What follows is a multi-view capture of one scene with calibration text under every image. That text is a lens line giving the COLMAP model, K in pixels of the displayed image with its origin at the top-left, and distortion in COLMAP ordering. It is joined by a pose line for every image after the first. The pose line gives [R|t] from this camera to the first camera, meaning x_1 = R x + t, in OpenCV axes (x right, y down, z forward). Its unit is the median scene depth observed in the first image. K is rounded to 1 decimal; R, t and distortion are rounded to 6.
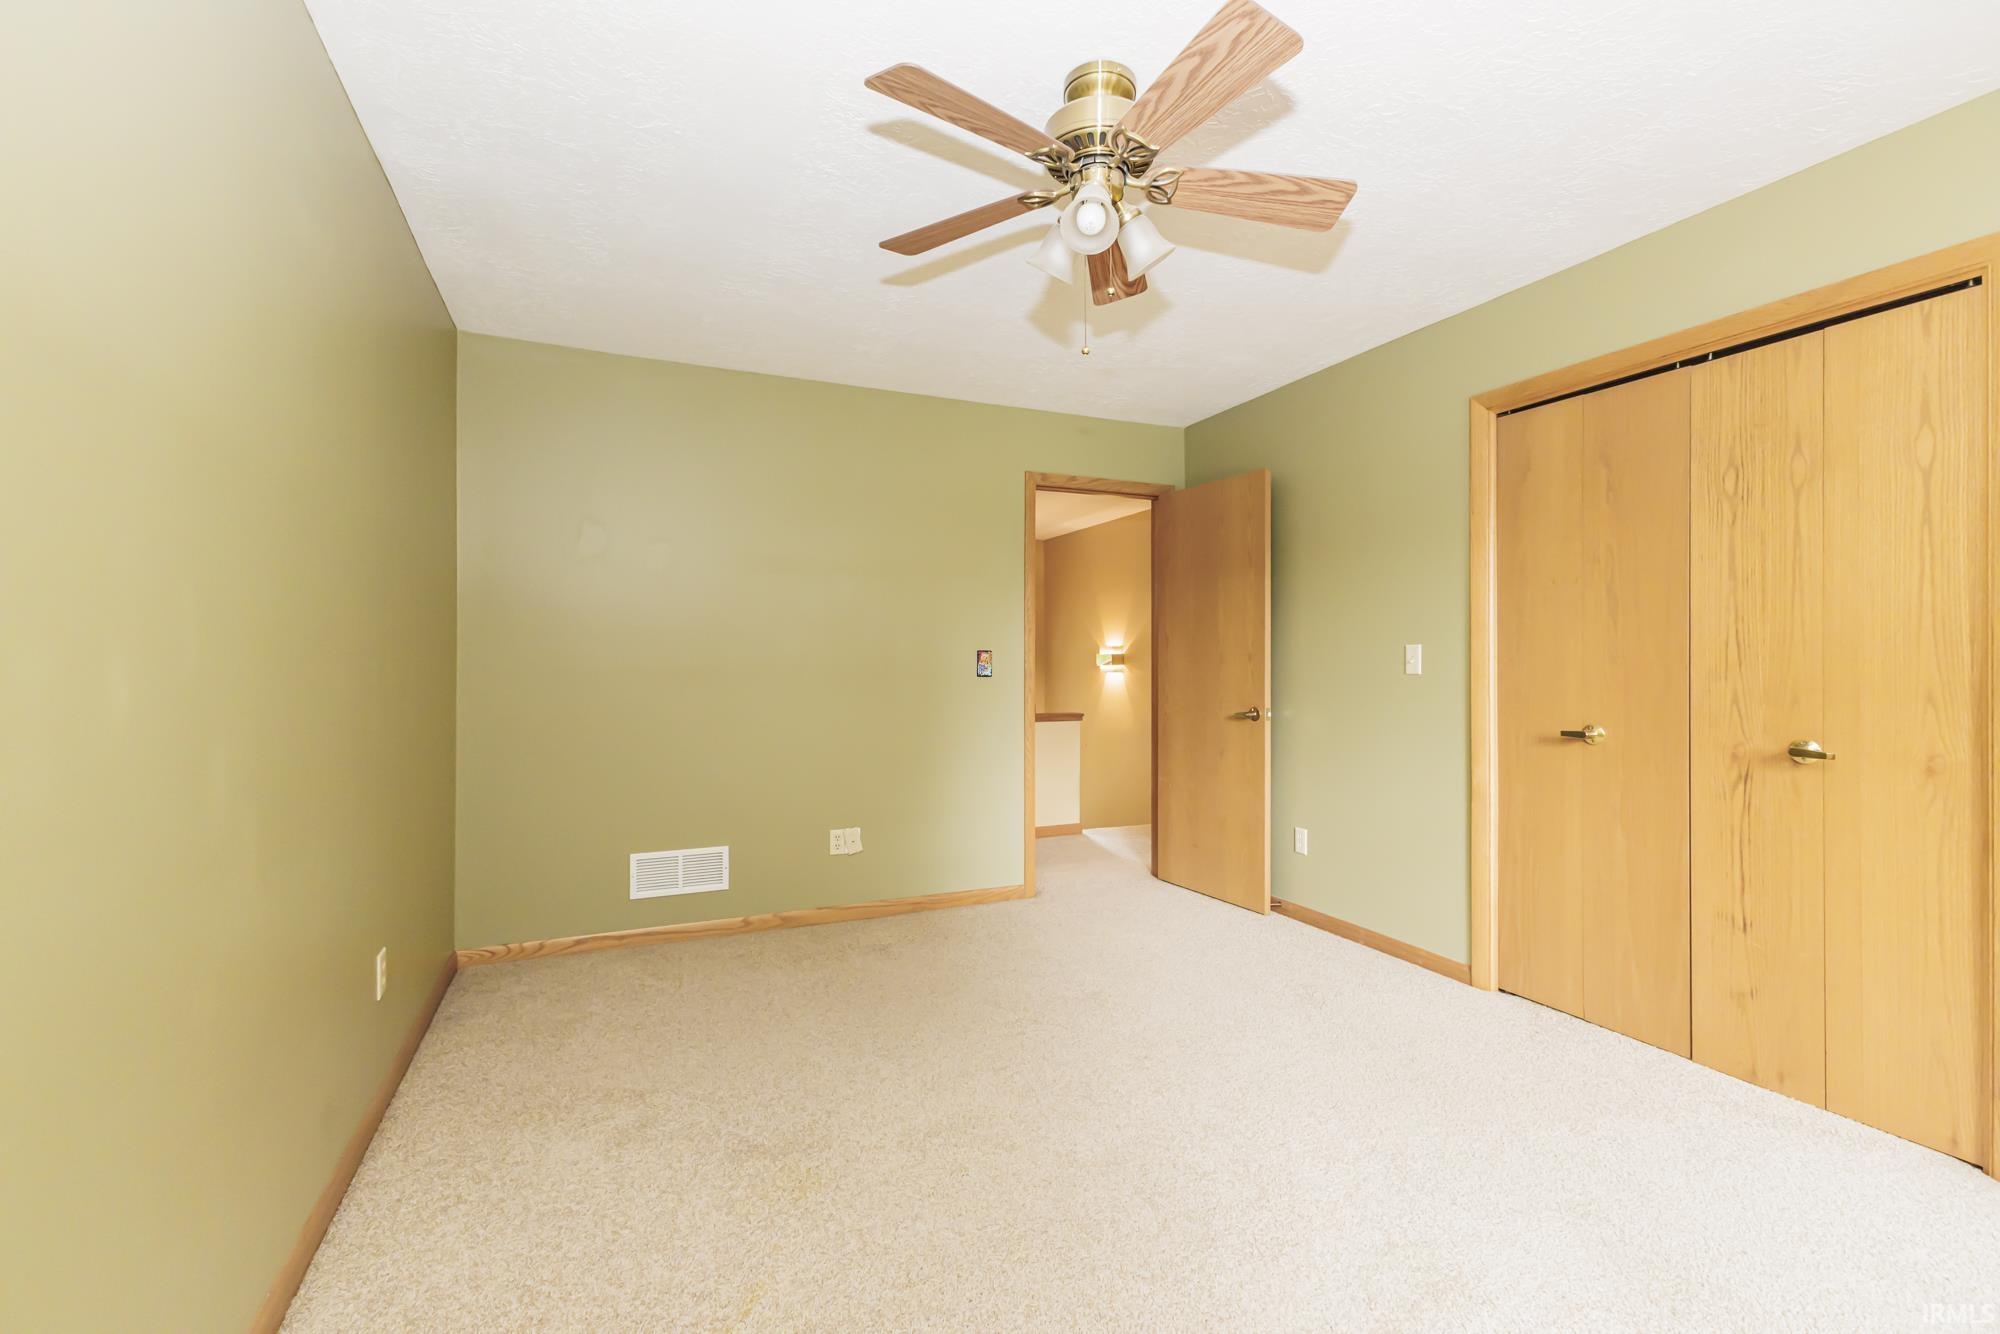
lens RADIAL K [[865.6, 0, 999.5], [0, 865.6, 676.5], [0, 0, 1]] dist [0.000716, 0.000185]
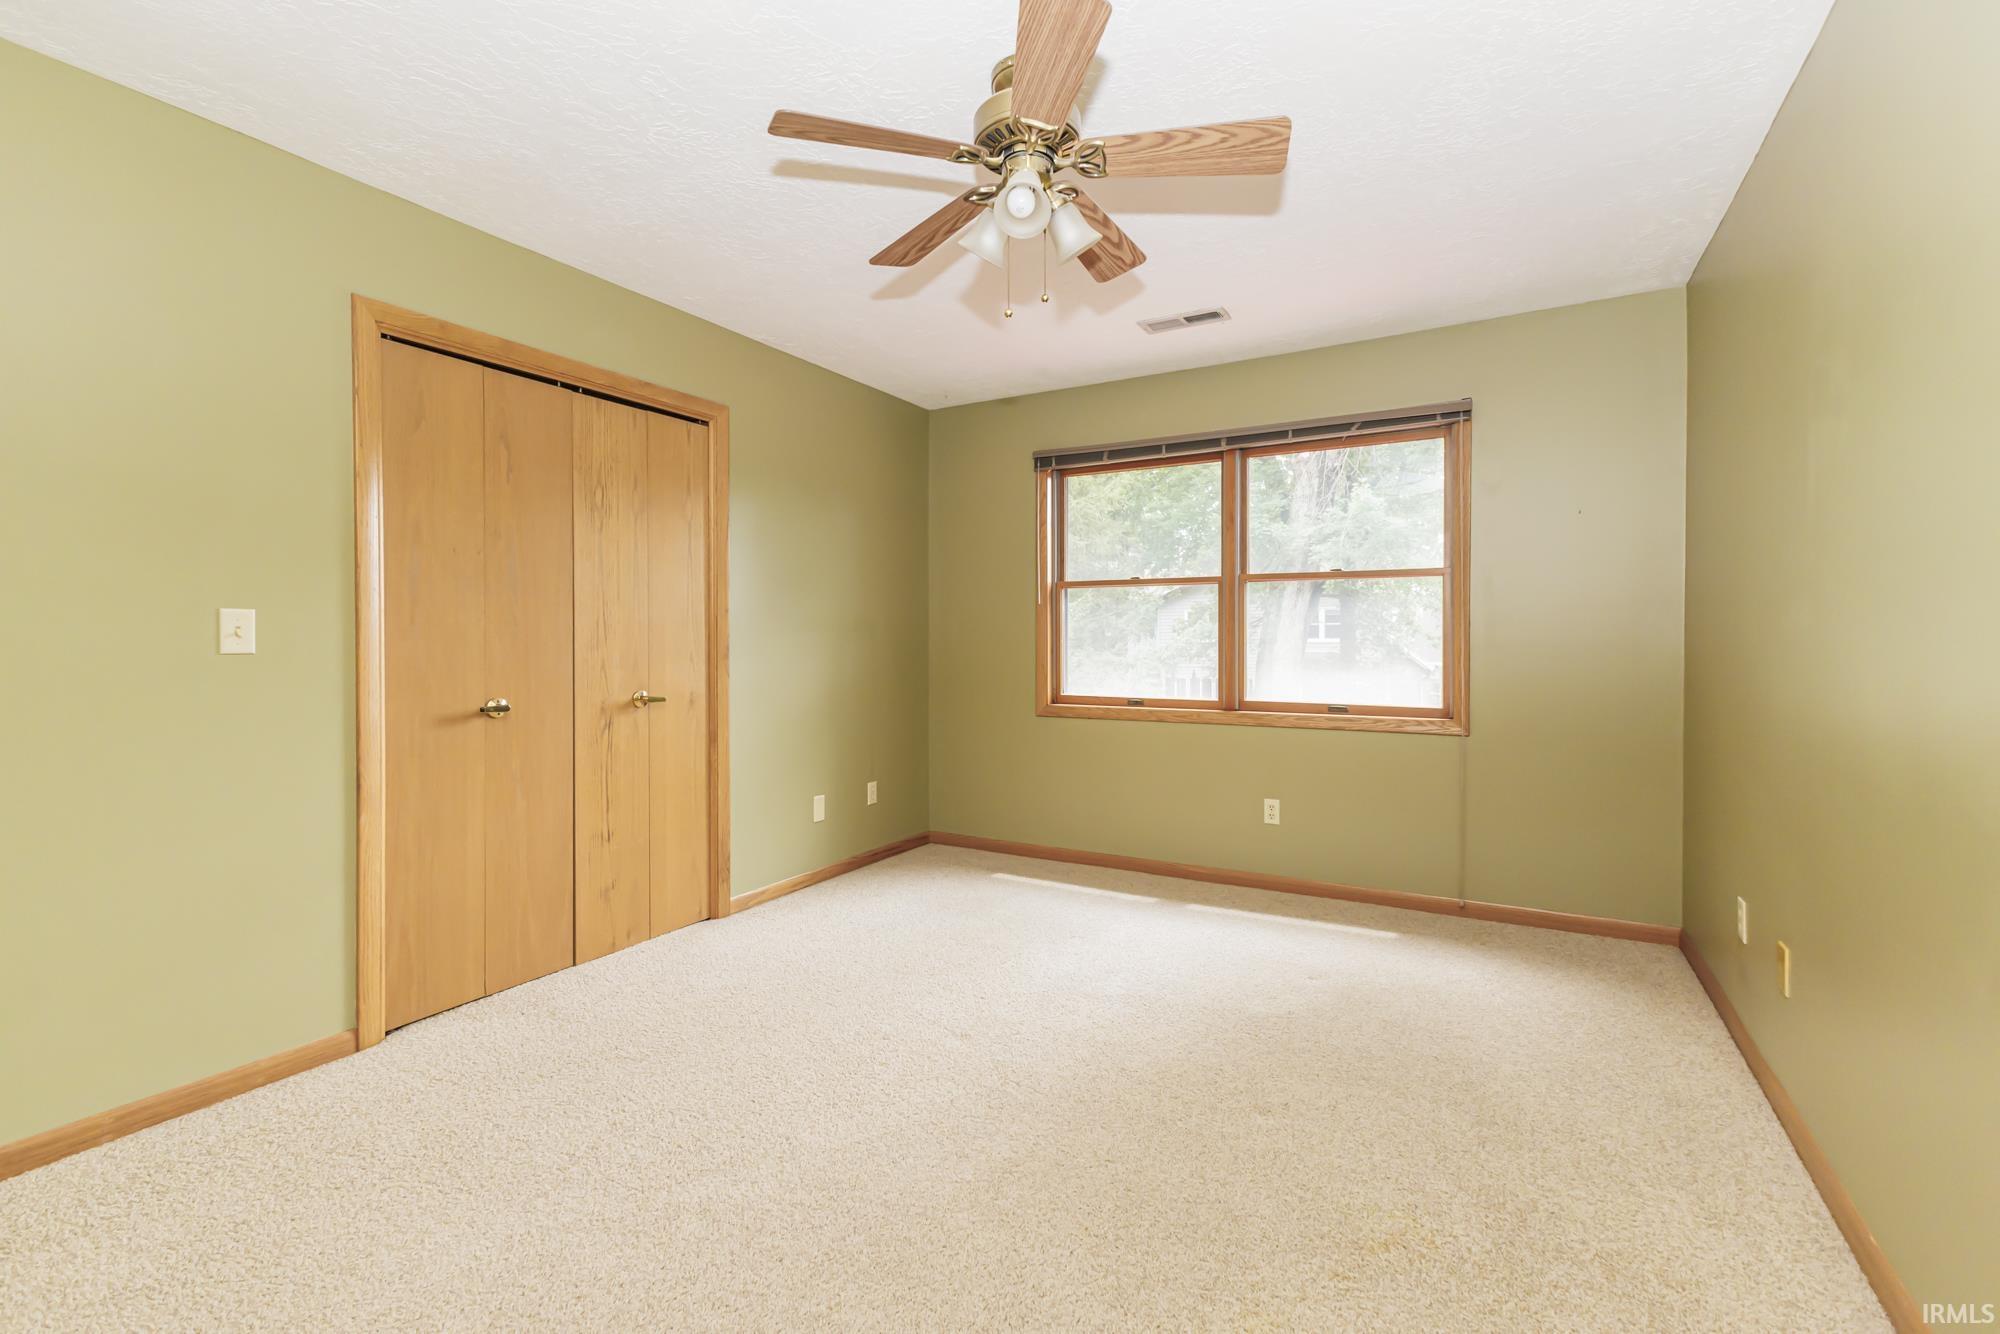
lens RADIAL K [[858.1, 0, 993.3], [0, 858.1, 634.5], [0, 0, 1]] dist [-0.000180, -0.000085]
pose [[-0.585465, -0.007917, 0.810659, -0.527869], [0.001135, 0.999943, 0.010585, -0.032838], [-0.810697, 0.007117, -0.585423, 1.256606]]
